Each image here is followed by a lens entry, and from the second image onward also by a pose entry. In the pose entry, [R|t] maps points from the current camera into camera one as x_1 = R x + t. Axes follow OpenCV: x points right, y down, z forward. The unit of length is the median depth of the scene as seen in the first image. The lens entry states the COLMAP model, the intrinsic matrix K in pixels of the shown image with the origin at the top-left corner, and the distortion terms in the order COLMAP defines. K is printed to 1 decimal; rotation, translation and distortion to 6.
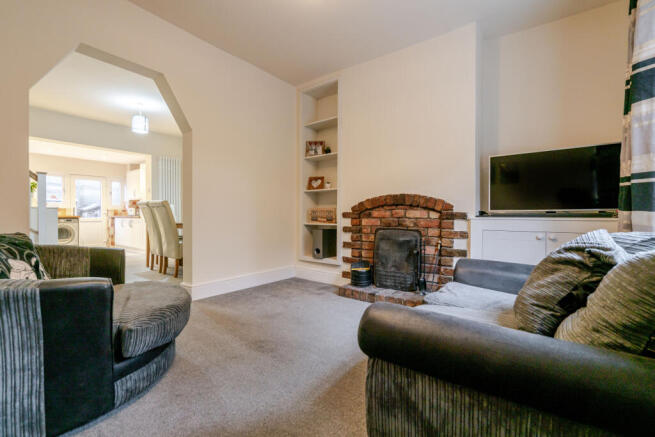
lens RADIAL K [[308.4, 0, 321.2], [0, 308.4, 220.3], [0, 0, 1]] dist [-0.003225, -0.000006]
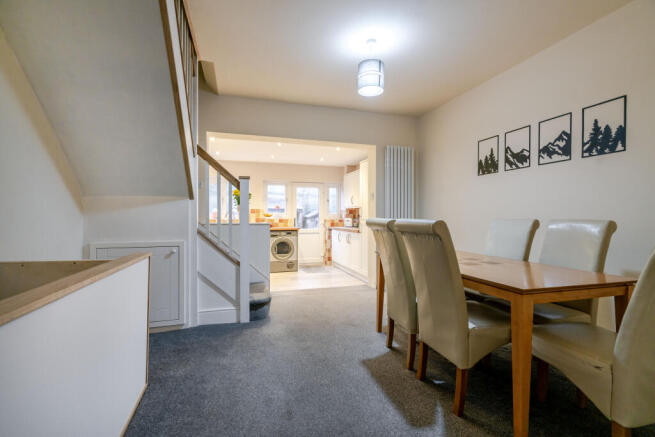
lens RADIAL K [[298.7, 0, 327.6], [0, 298.7, 217.0], [0, 0, 1]] dist [-0.005875, 0.002524]
pose [[0.823857, -0.001350, -0.566795, -0.457801], [-0.007160, 0.999893, -0.012790, -0.071233], [0.566752, 0.014595, 0.823759, 0.676953]]
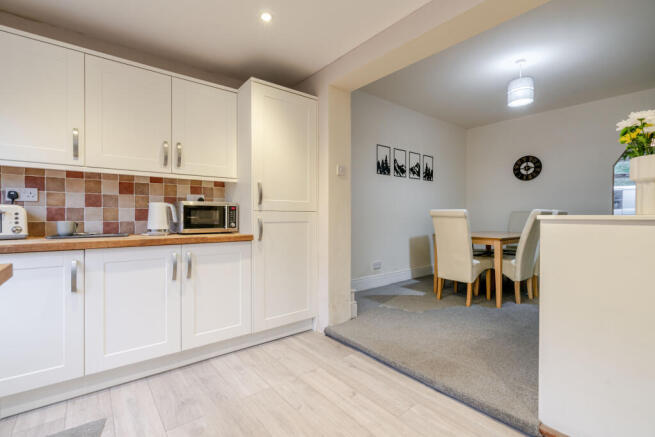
lens RADIAL K [[298.7, 0, 320.9], [0, 298.7, 220.9], [0, 0, 1]] dist [-0.005875, 0.002524]
pose [[0.222479, -0.022050, 0.974688, -1.711219], [0.011521, 0.999734, 0.019987, -0.067315], [-0.974869, 0.006783, 0.222674, 1.665133]]
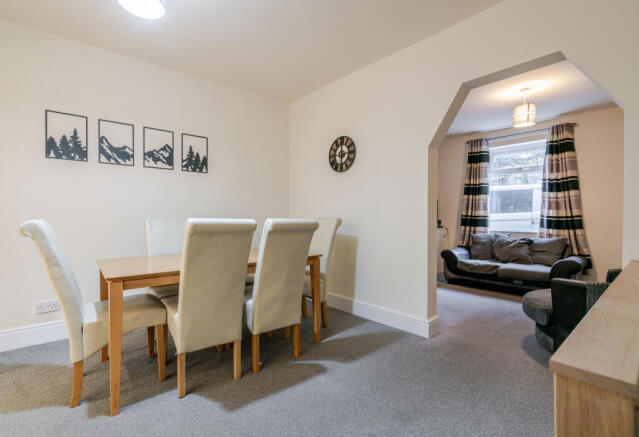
lens RADIAL K [[297.3, 0, 304.9], [0, 297.3, 218.4], [0, 0, 1]] dist [-0.004357, 0.002210]
pose [[0.201398, -0.012879, 0.979425, -1.134375], [0.011669, 0.999874, 0.010748, -0.079915], [-0.979440, 0.009264, 0.201523, 1.005783]]
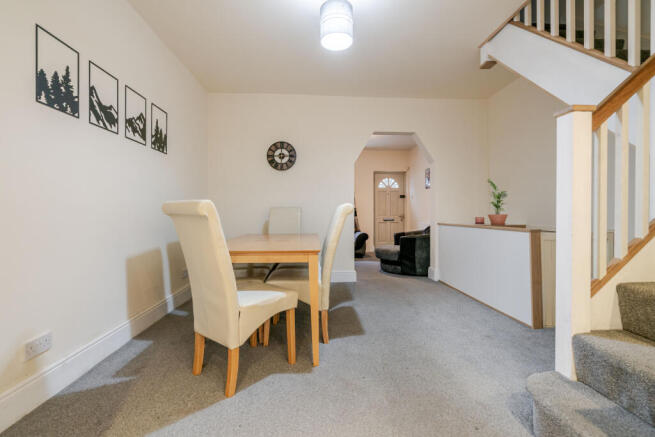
lens RADIAL K [[298.7, 0, 330.0], [0, 298.7, 210.3], [0, 0, 1]] dist [-0.005875, 0.002524]
pose [[-0.672500, 0.002028, 0.740095, -1.170762], [0.008768, 0.999948, 0.005227, -0.065078], [-0.740045, 0.010004, -0.672482, 1.684761]]
